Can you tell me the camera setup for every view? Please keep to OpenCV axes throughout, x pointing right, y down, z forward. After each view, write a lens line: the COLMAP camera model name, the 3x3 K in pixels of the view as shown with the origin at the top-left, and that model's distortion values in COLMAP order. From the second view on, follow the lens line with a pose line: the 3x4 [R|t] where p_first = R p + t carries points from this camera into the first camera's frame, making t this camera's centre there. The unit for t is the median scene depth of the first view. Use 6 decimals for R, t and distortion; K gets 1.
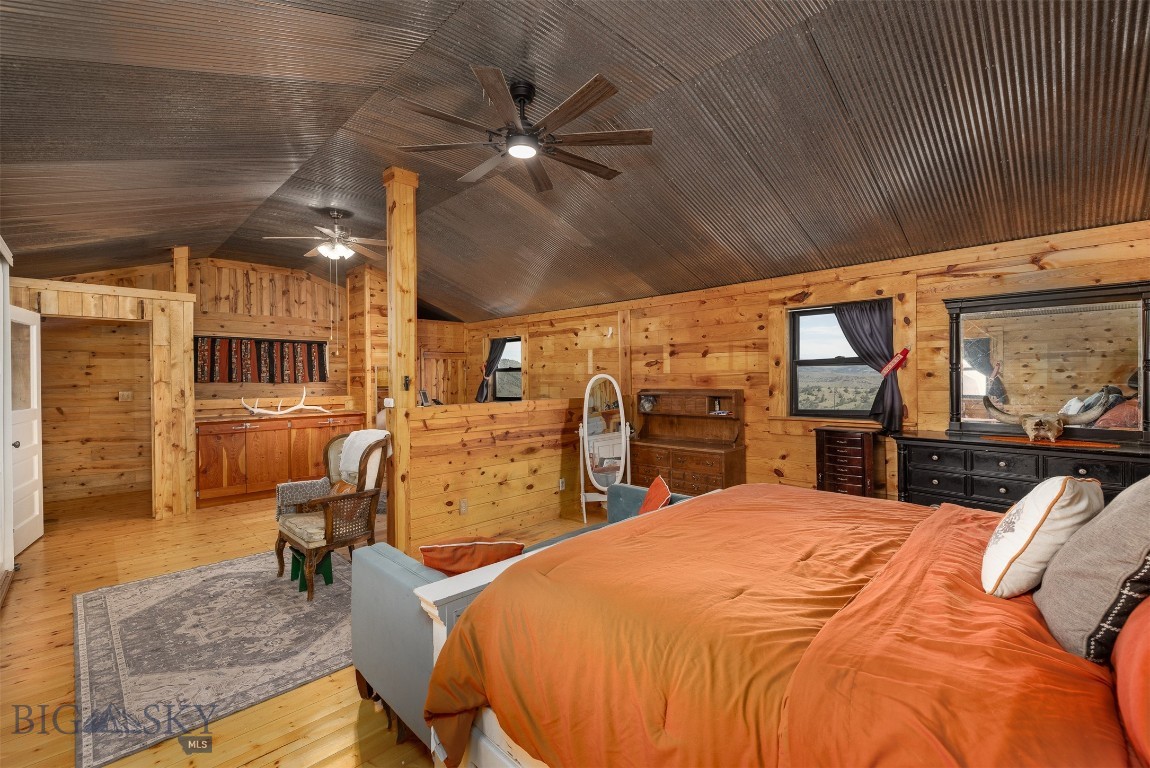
lens RADIAL K [[493.1, 0, 580.0], [0, 493.1, 381.2], [0, 0, 1]] dist [0.003021, -0.000547]
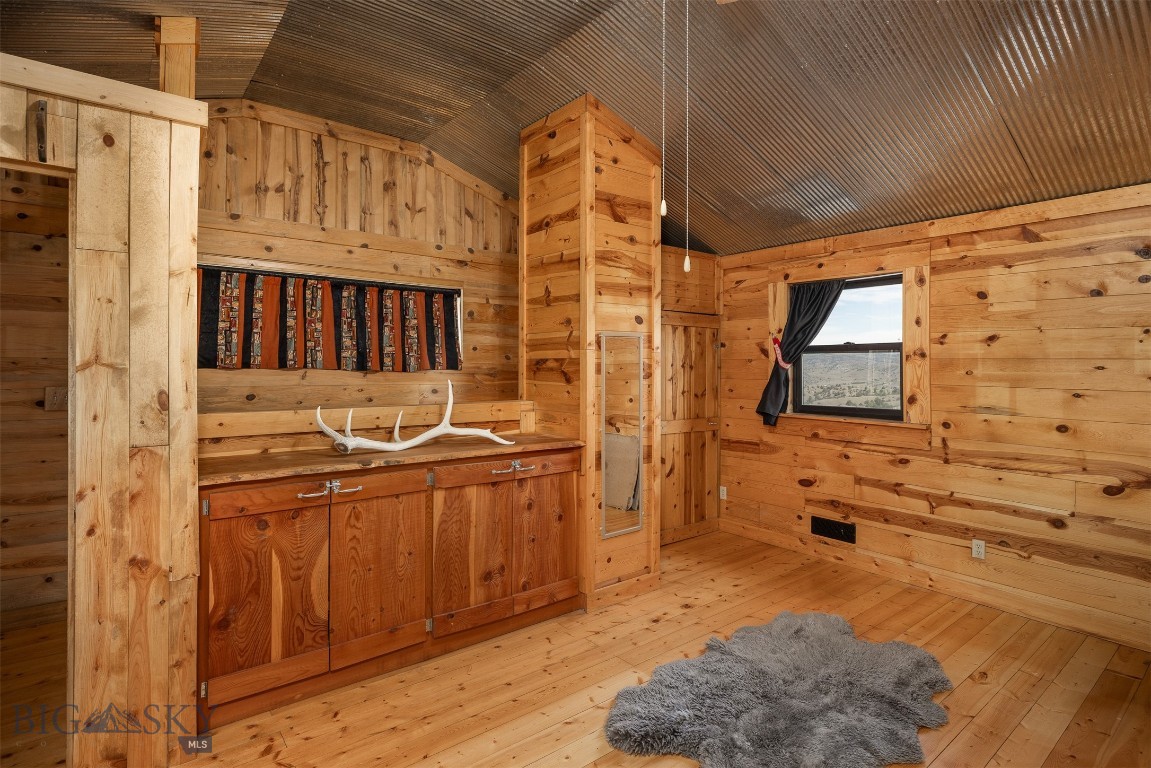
lens RADIAL K [[584.1, 0, 595.2], [0, 584.1, 365.9], [0, 0, 1]] dist [-0.004214, 0.000747]
pose [[0.994925, 0.011147, -0.100003, -0.359263], [-0.012087, 0.999888, -0.008800, 0.000976], [0.099894, 0.009964, 0.994948, 0.480770]]
